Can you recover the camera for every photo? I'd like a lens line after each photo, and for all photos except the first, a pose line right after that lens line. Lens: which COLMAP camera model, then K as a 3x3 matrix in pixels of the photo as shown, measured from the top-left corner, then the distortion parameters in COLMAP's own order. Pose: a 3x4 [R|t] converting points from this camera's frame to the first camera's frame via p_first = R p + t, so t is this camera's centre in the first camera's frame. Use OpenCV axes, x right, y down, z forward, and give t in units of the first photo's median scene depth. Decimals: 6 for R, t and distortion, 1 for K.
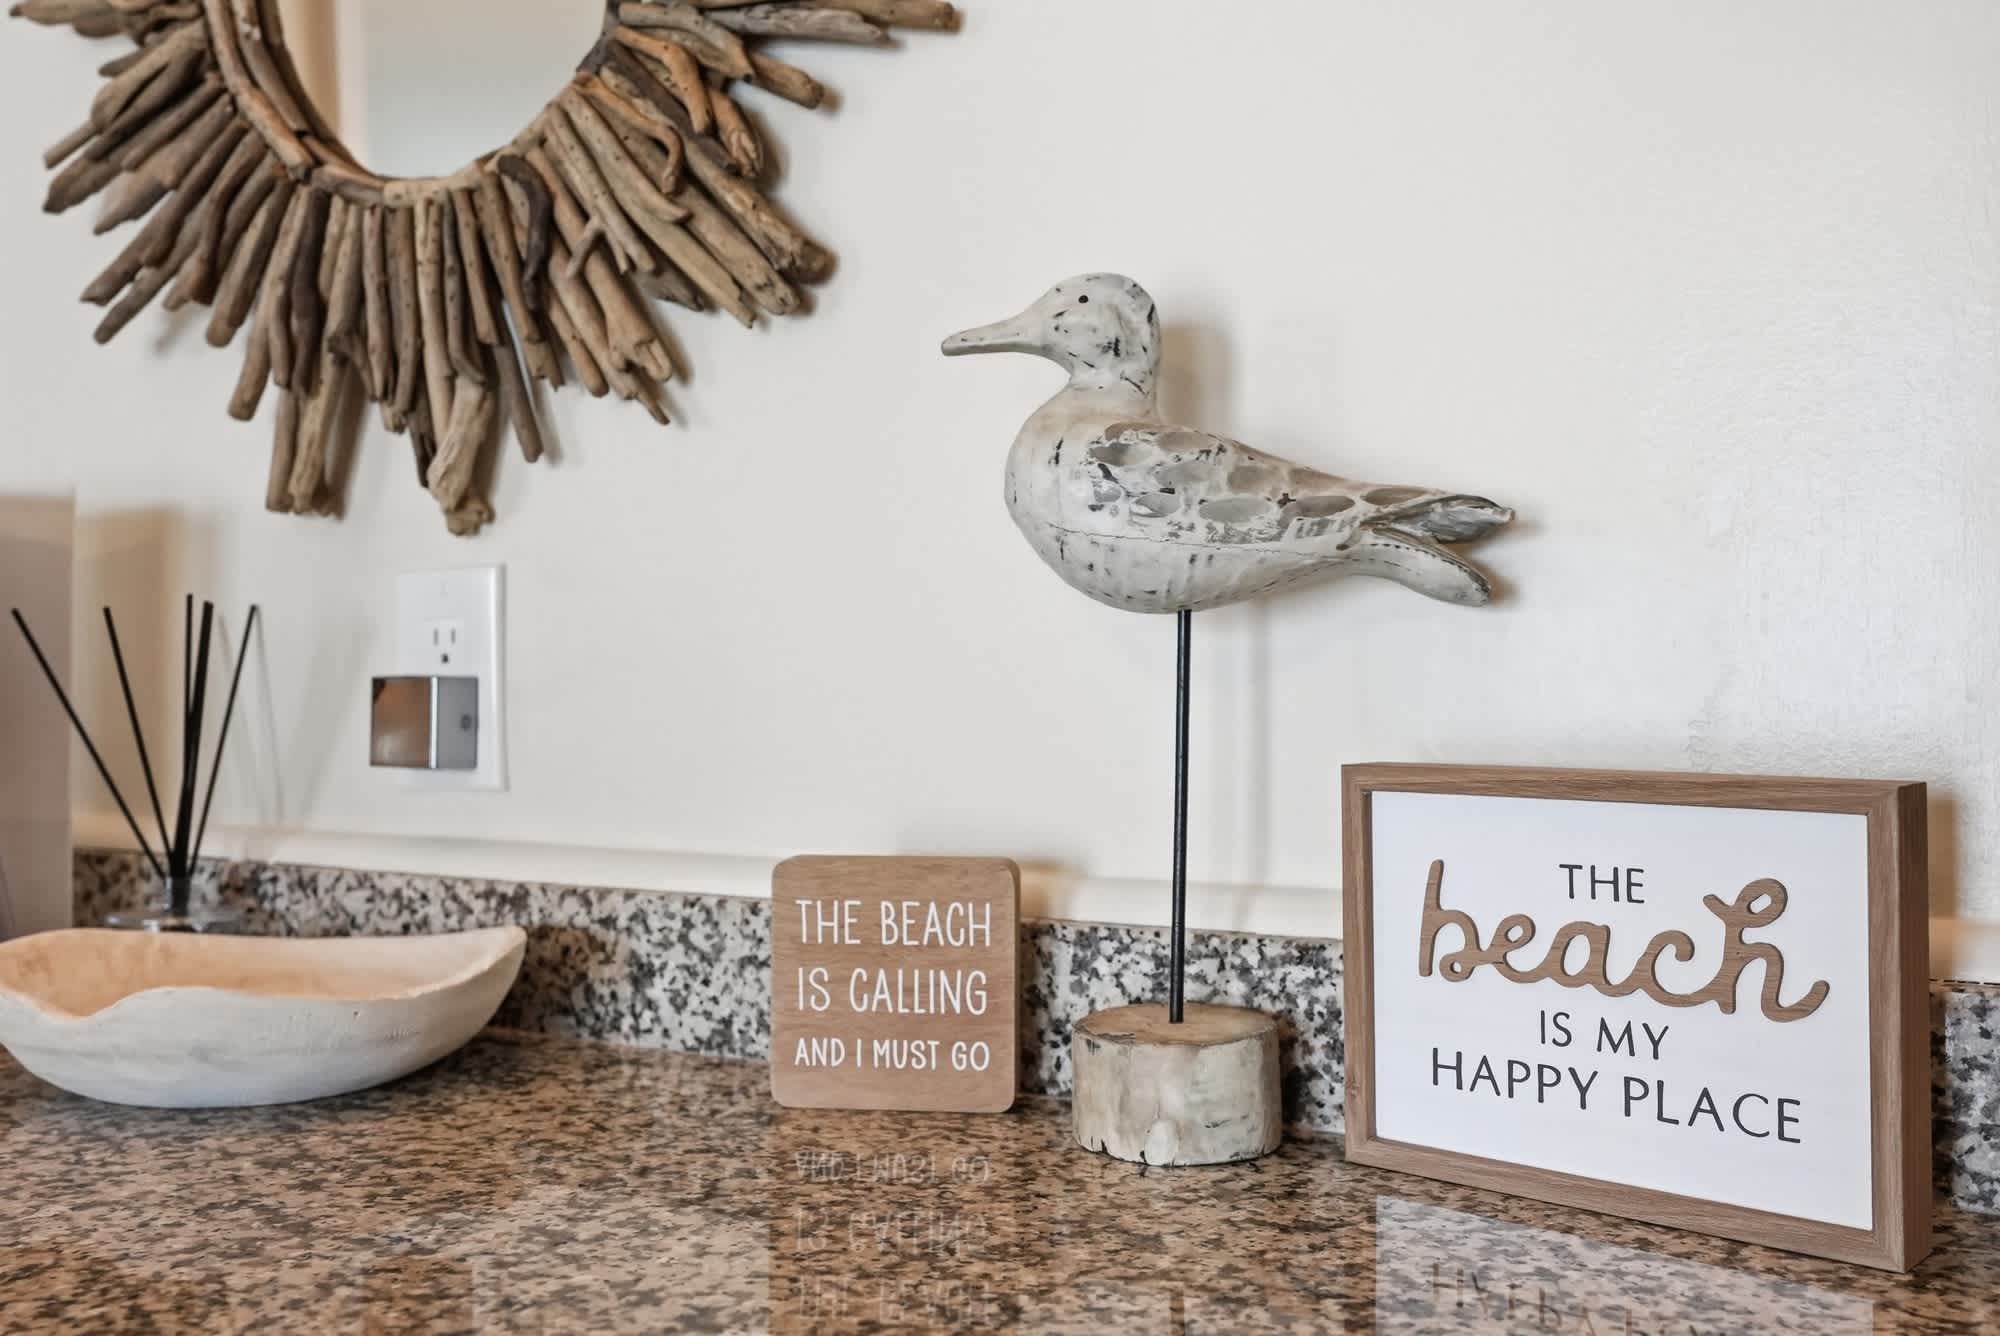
lens RADIAL K [[1895.0, 0, 998.8], [0, 1895.0, 652.9], [0, 0, 1]] dist [0.013500, 0.000000]
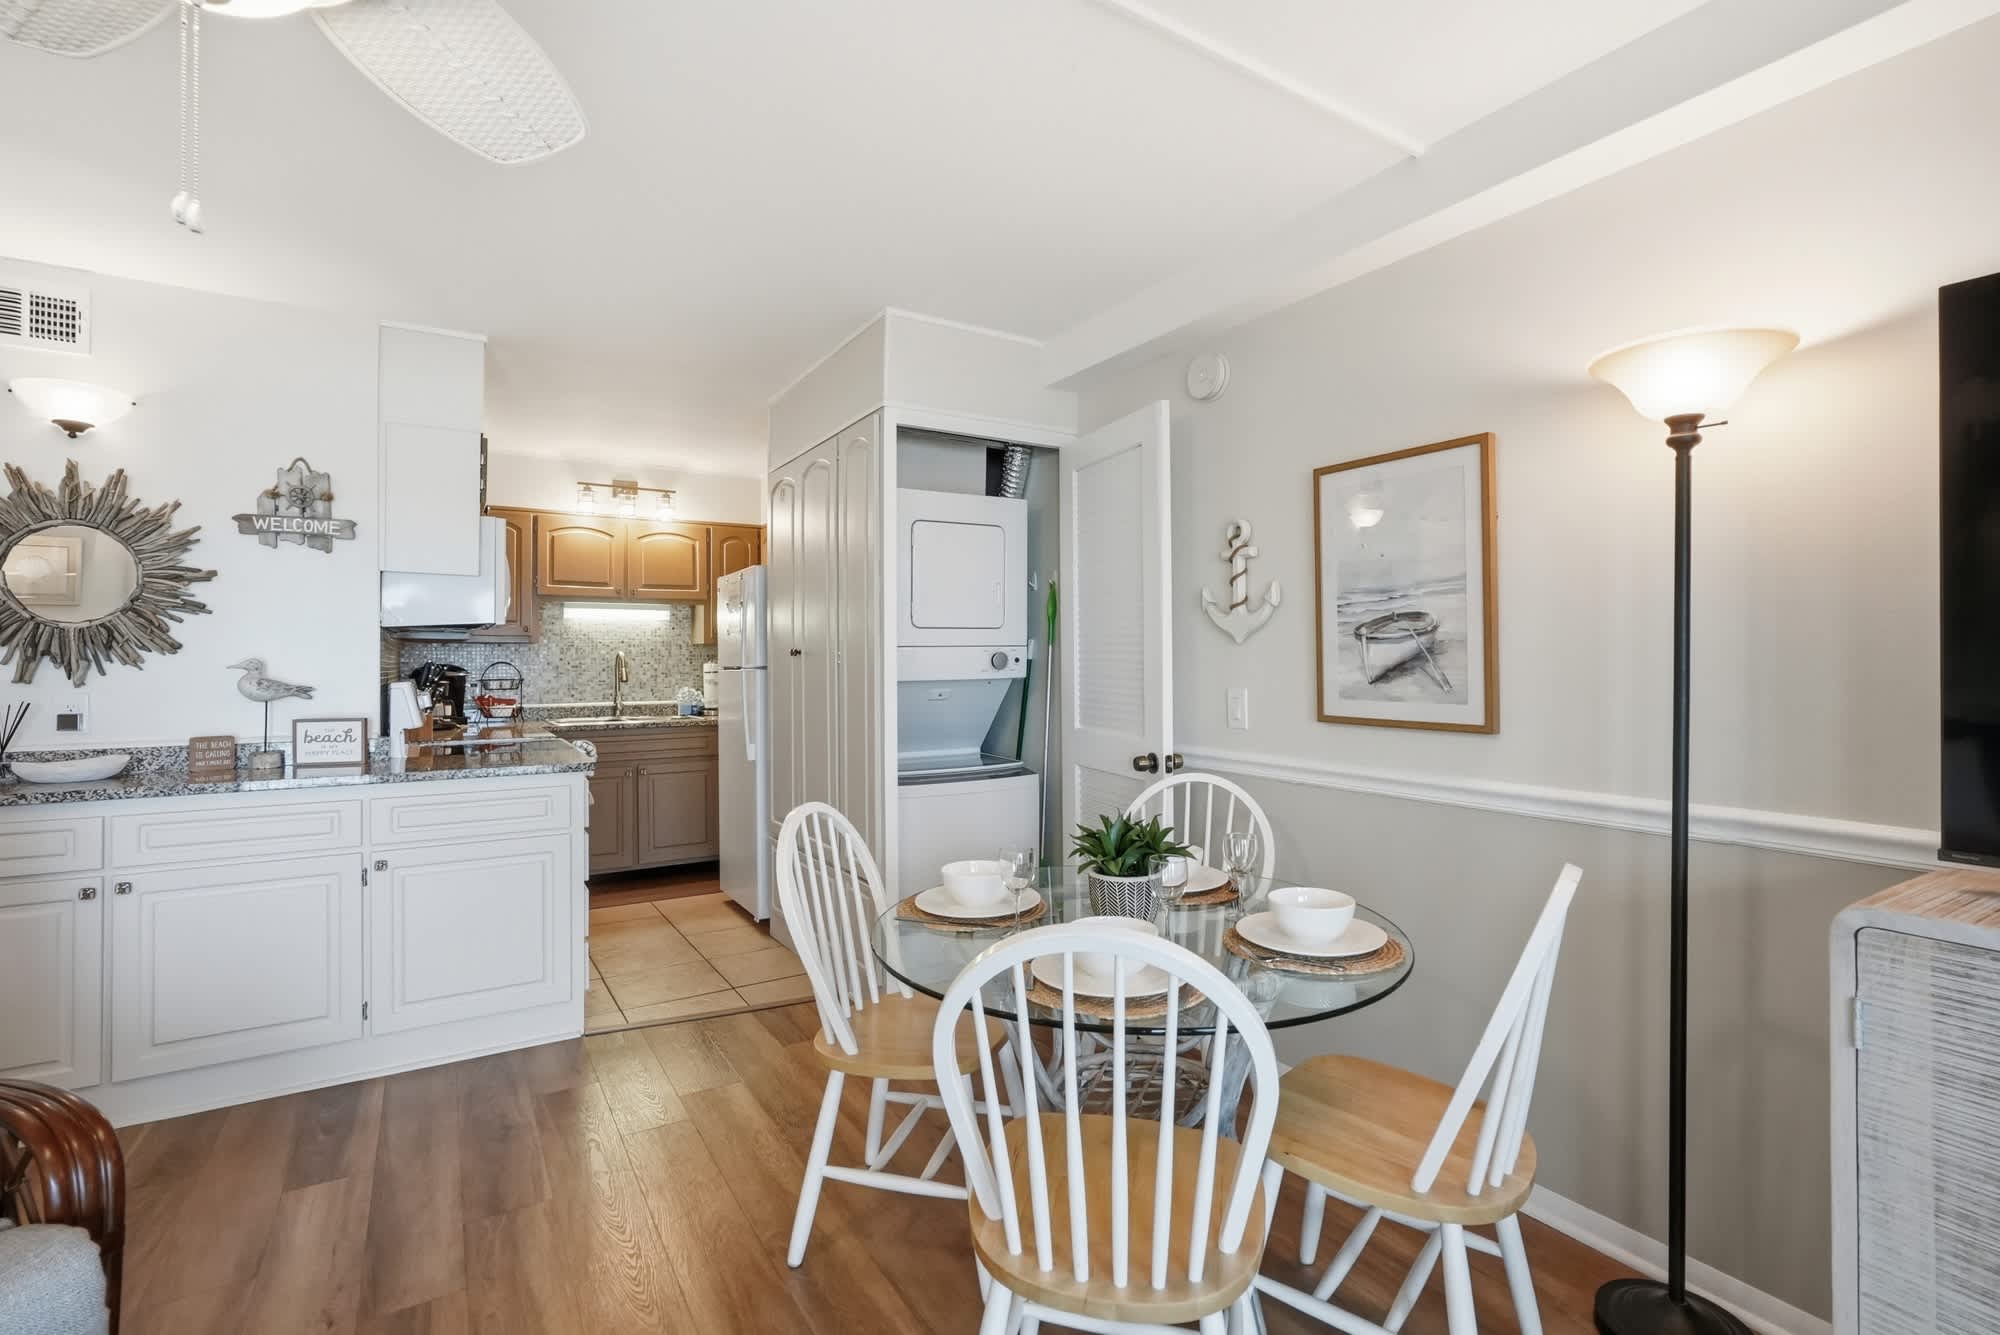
lens RADIAL K [[917.3, 0, 1005.5], [0, 917.3, 654.5], [0, 0, 1]] dist [-0.008040, 0.002682]
pose [[0.494900, 0.004460, 0.868939, -1.601306], [-0.005398, 0.999983, -0.002058, -0.215507], [-0.868933, -0.003672, 0.494915, -3.386965]]
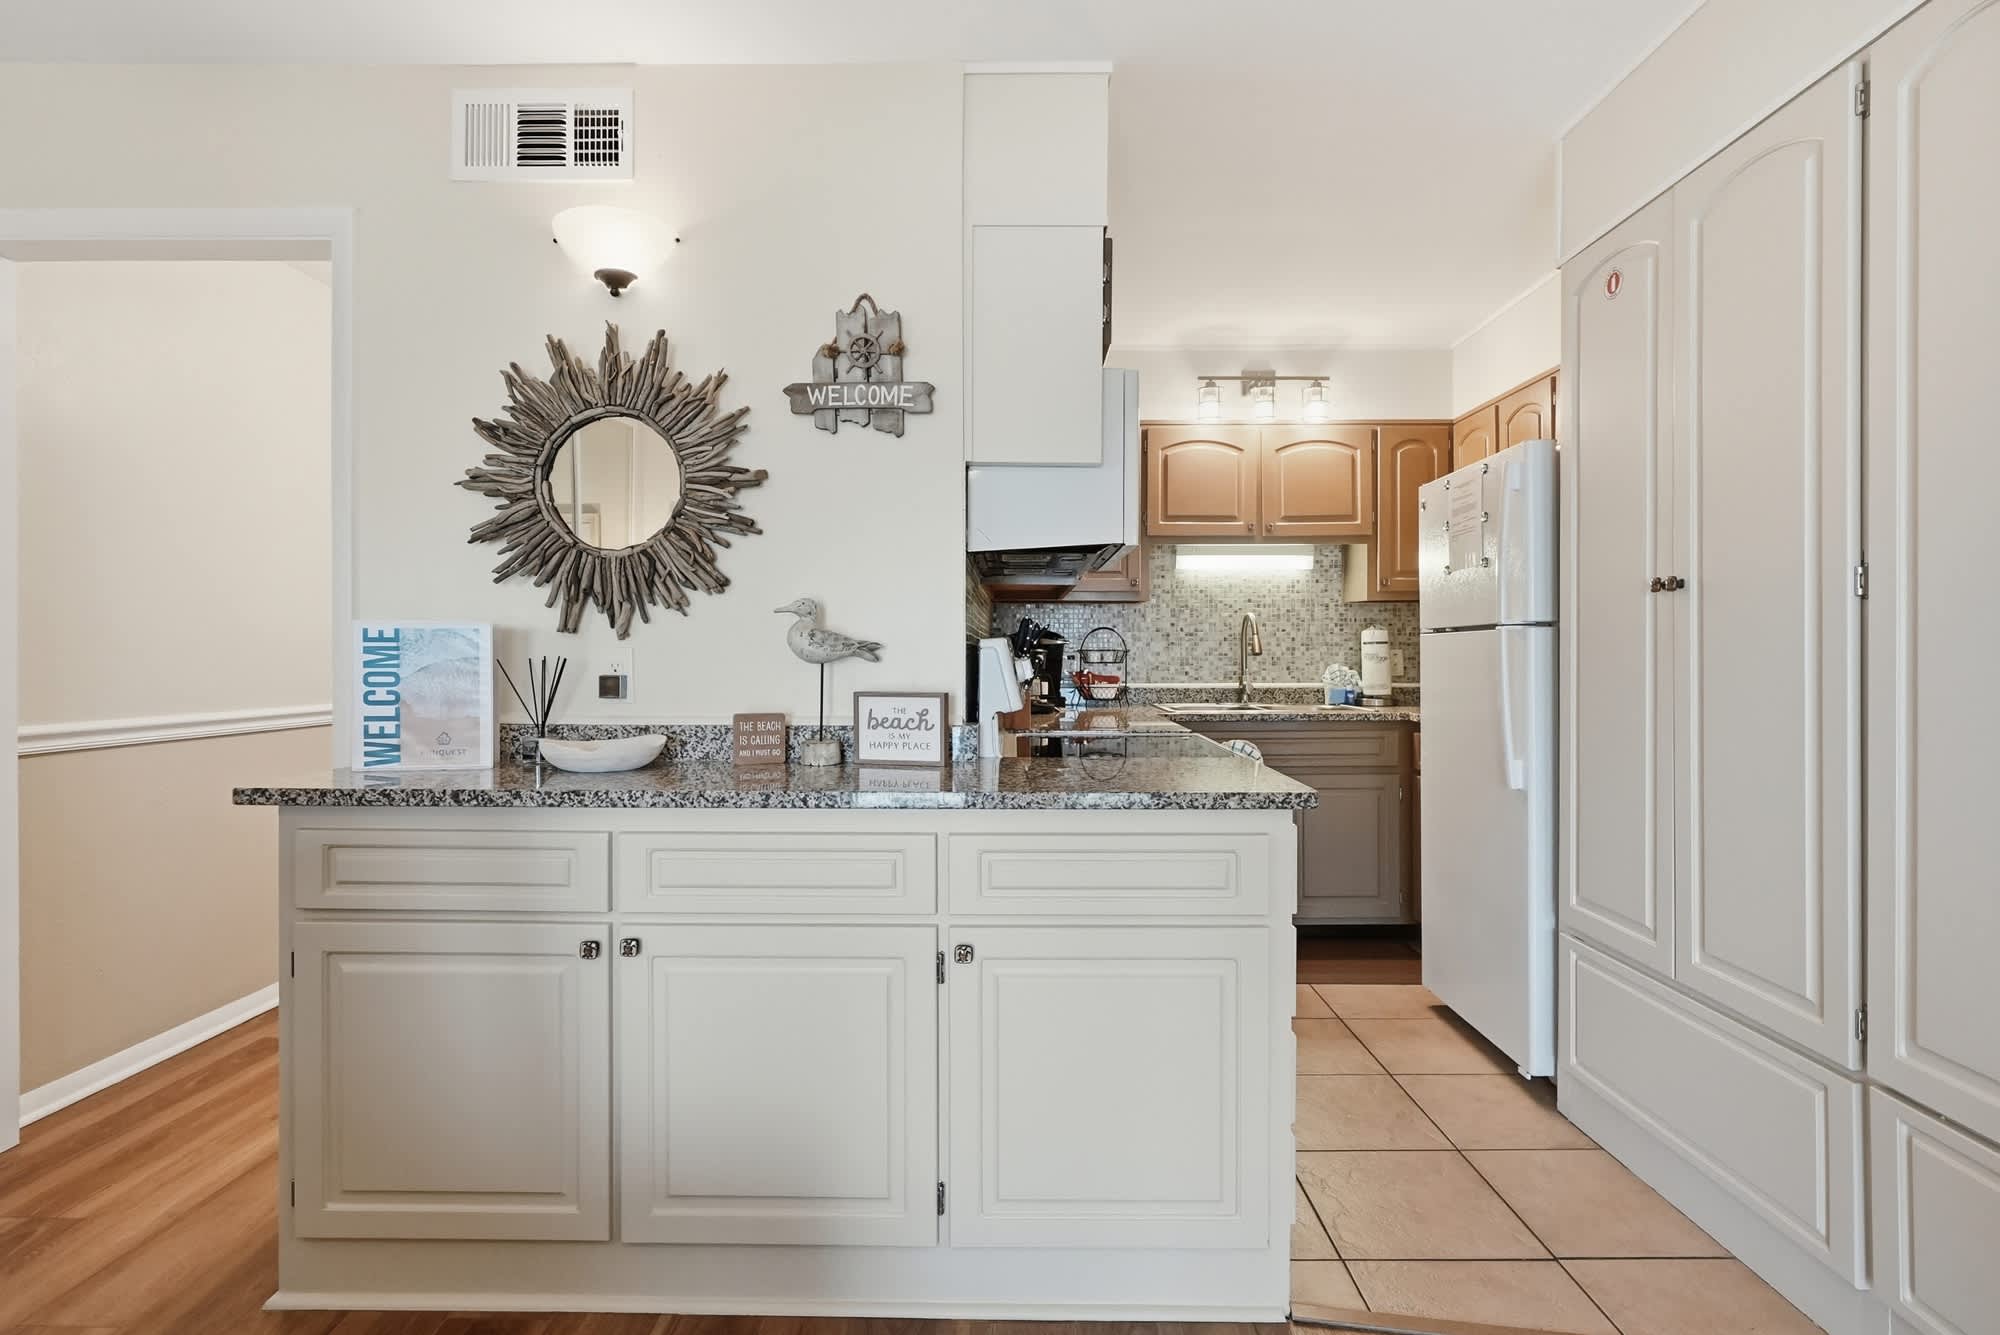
lens RADIAL K [[965.9, 0, 1004.6], [0, 965.9, 653.1], [0, 0, 1]] dist [-0.014279, 0.000541]
pose [[0.886519, -0.001654, 0.462689, -0.650278], [-0.004751, 0.999908, 0.012678, -0.082105], [-0.462668, -0.013437, 0.886430, -1.507580]]
